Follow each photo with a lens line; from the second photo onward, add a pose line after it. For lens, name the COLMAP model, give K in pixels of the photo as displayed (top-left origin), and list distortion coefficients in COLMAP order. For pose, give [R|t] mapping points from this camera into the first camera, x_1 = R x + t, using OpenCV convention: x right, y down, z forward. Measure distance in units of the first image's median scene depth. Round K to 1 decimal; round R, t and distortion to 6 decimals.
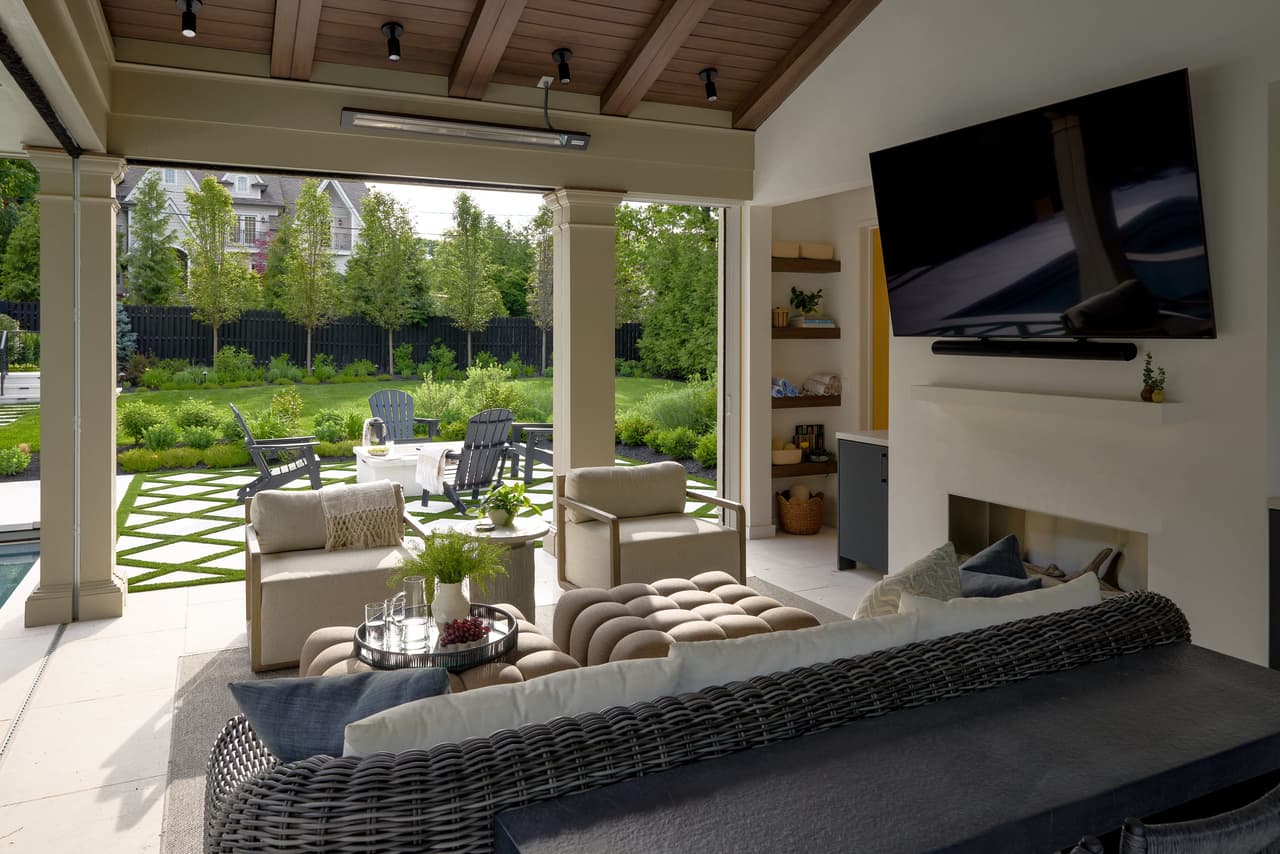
lens RADIAL K [[908.3, 0, 650.8], [0, 908.3, 385.2], [0, 0, 1]] dist [0.002910, 0.000100]
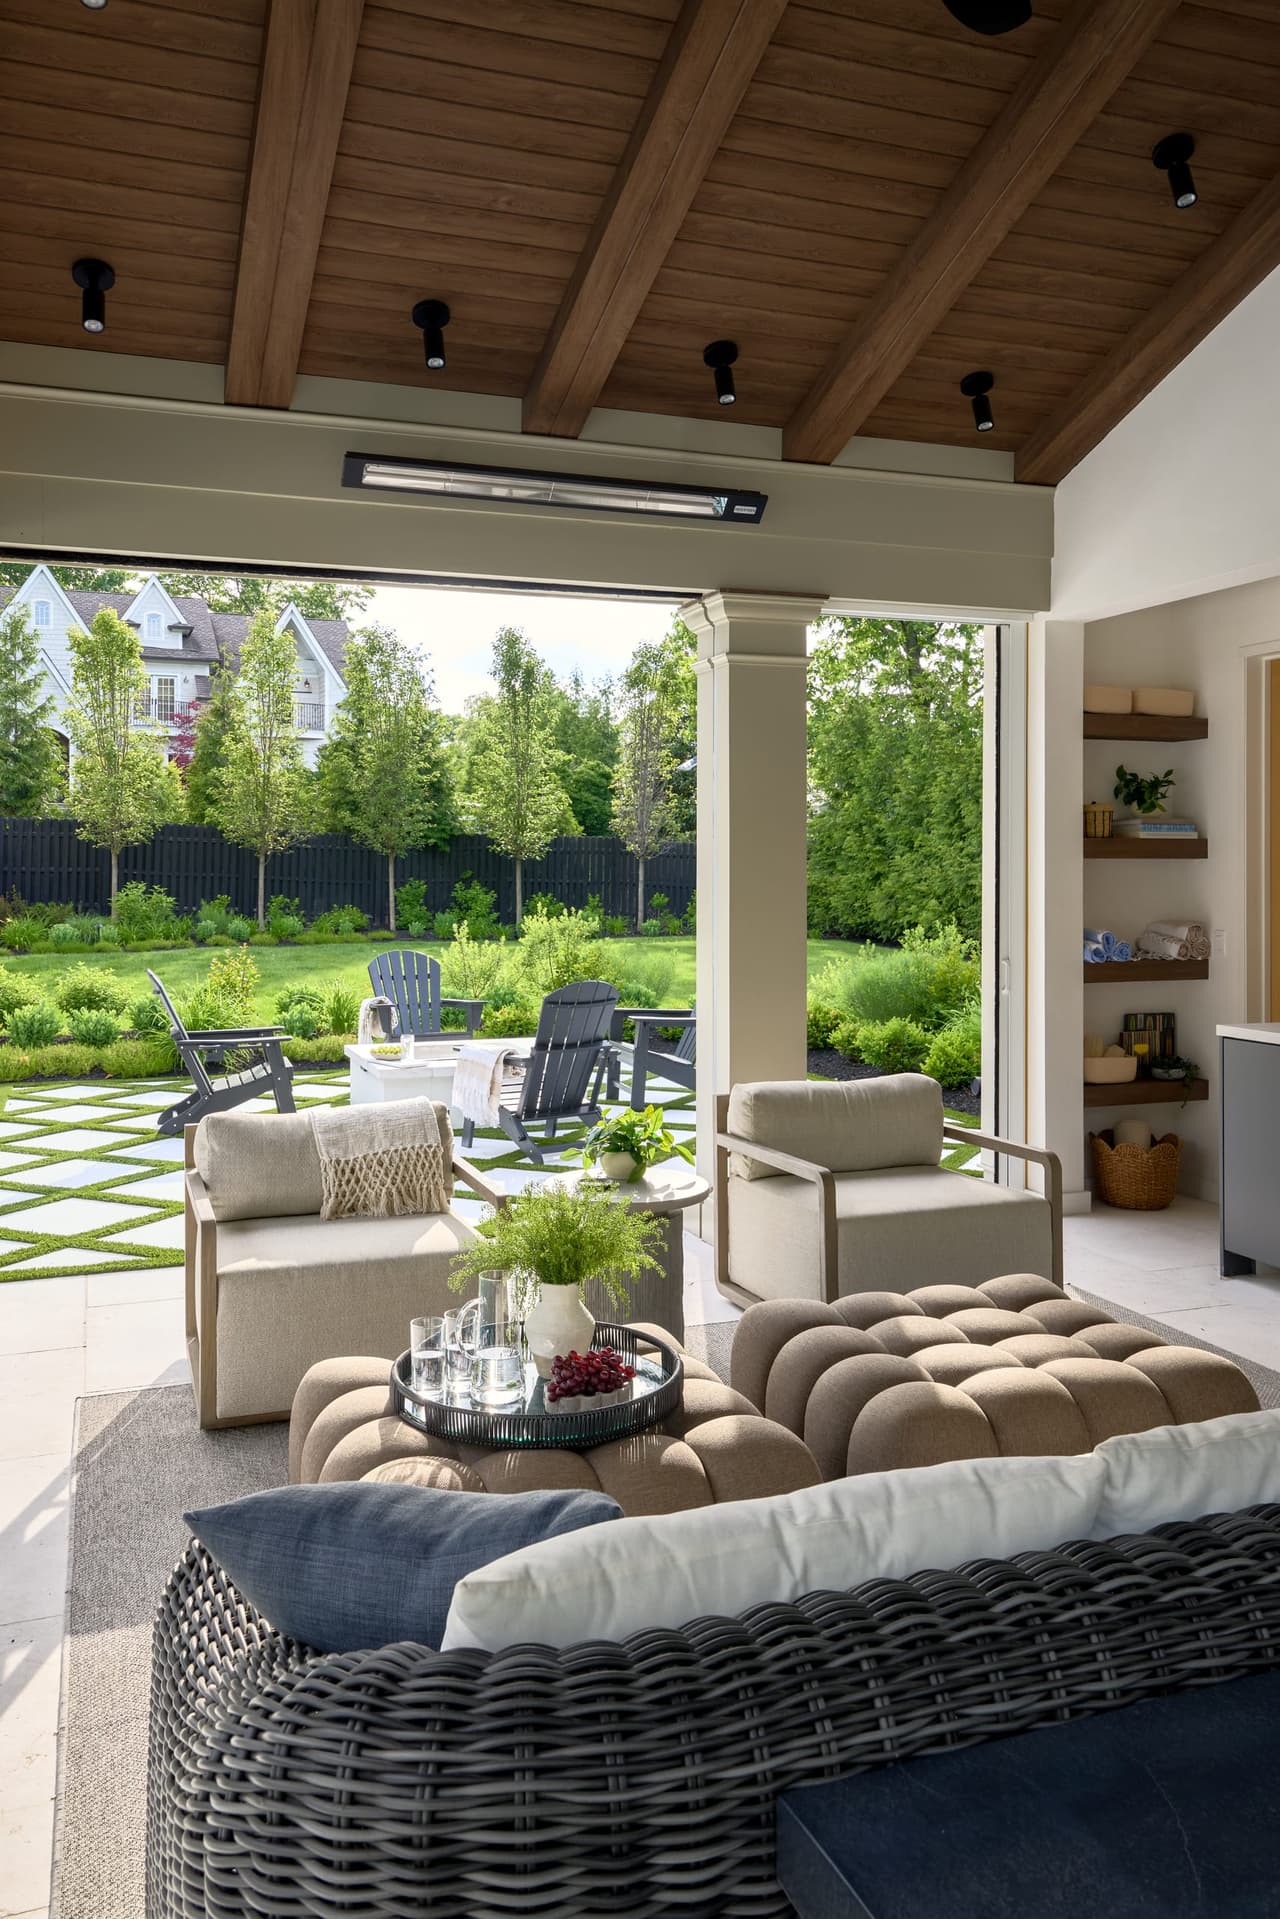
lens RADIAL K [[1505.2, 0, 656.2], [0, 1505.2, 954.5], [0, 0, 1]] dist [0.015479, 0.007509]
pose [[0.995172, 0.005513, -0.097990, -0.041399], [-0.005501, 0.999985, 0.000391, 0.010323], [0.097991, 0.000150, 0.995187, 0.056755]]
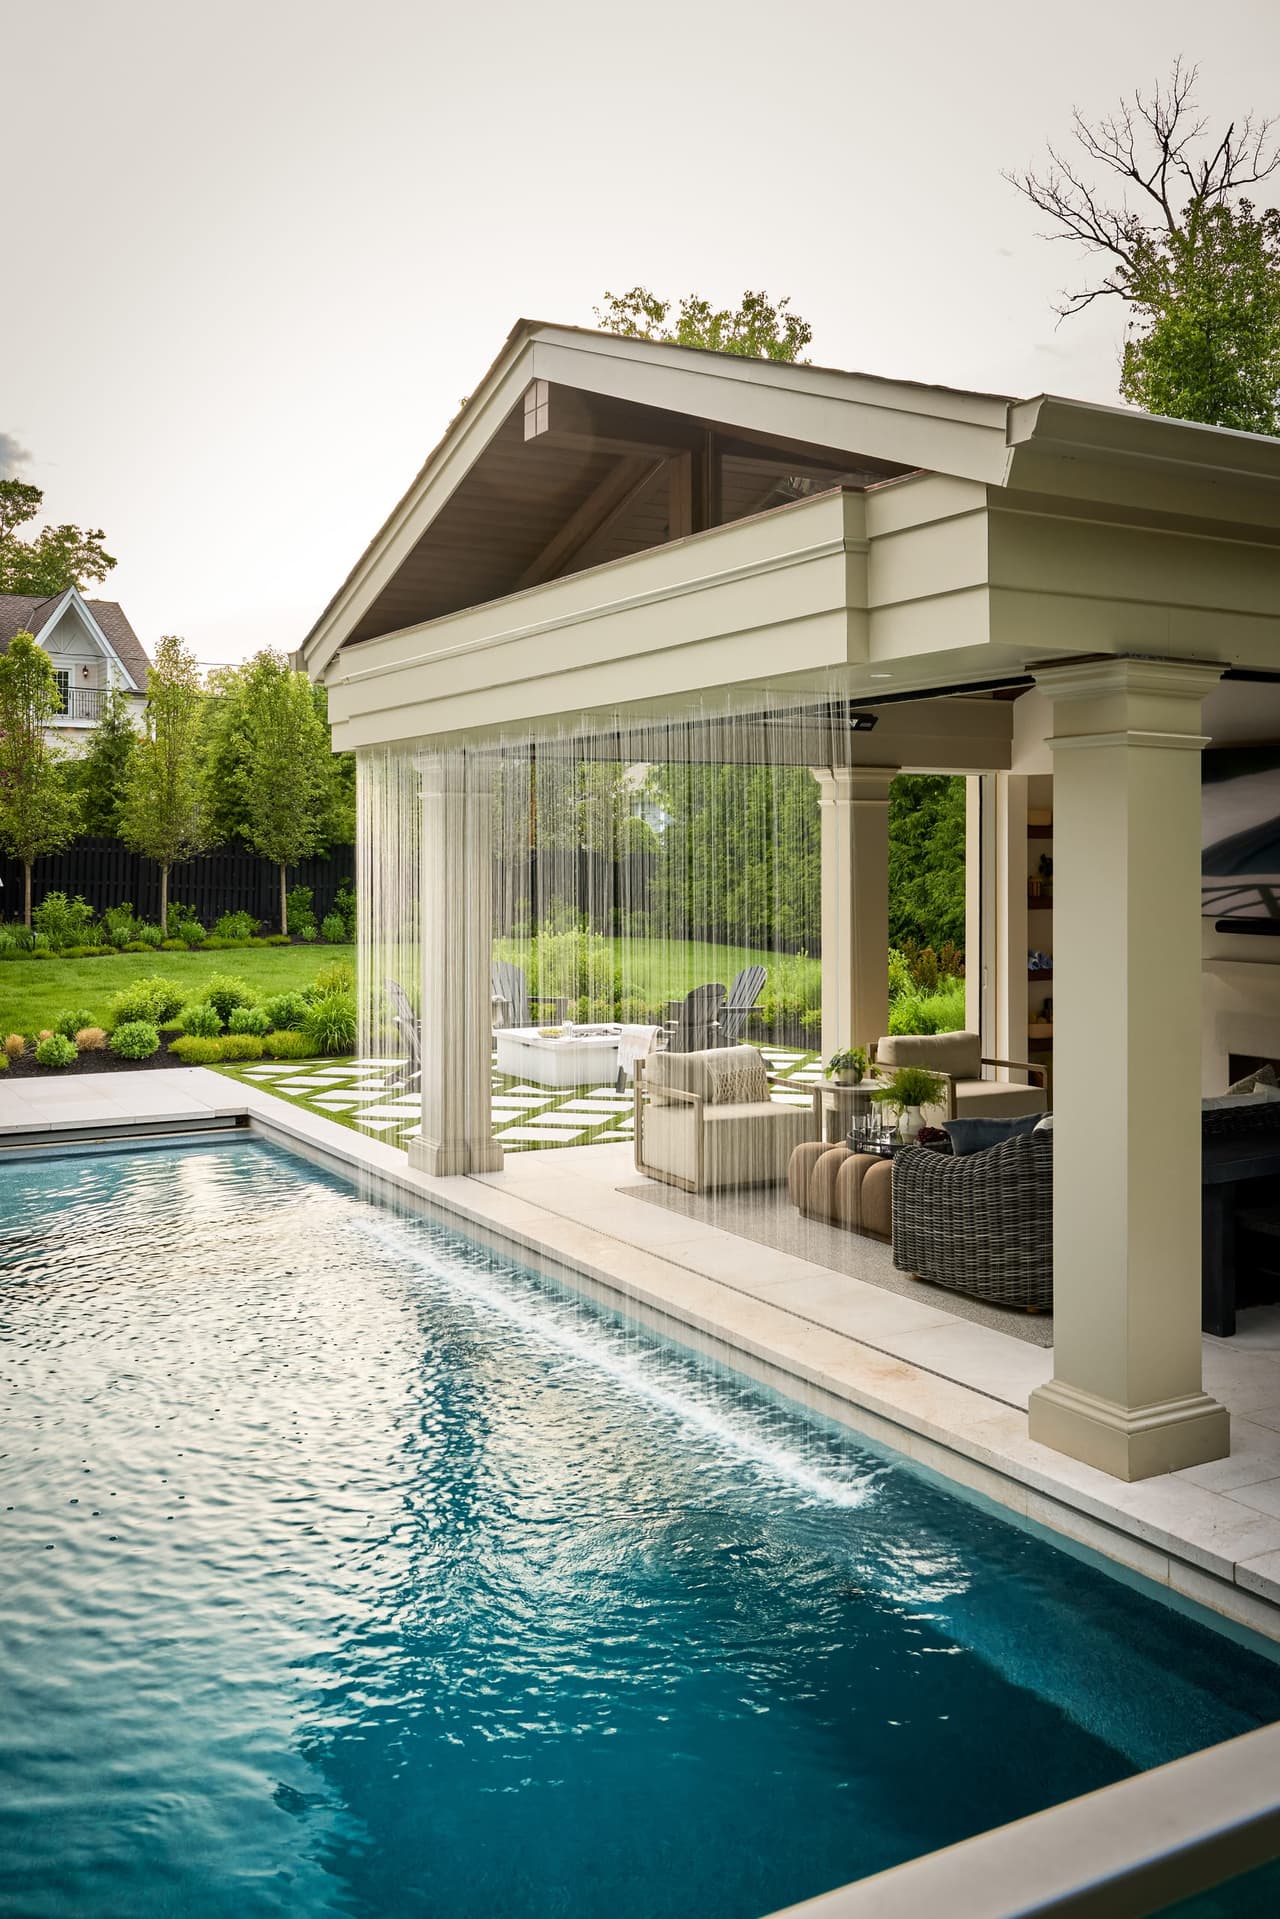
lens RADIAL K [[1728.1, 0, 647.4], [0, 1728.1, 940.7], [0, 0, 1]] dist [0.008664, 0.001256]
pose [[0.996465, -0.002237, 0.083975, -0.485443], [0.002396, 0.999996, -0.001795, -0.017621], [-0.083971, 0.001990, 0.996466, -0.923969]]
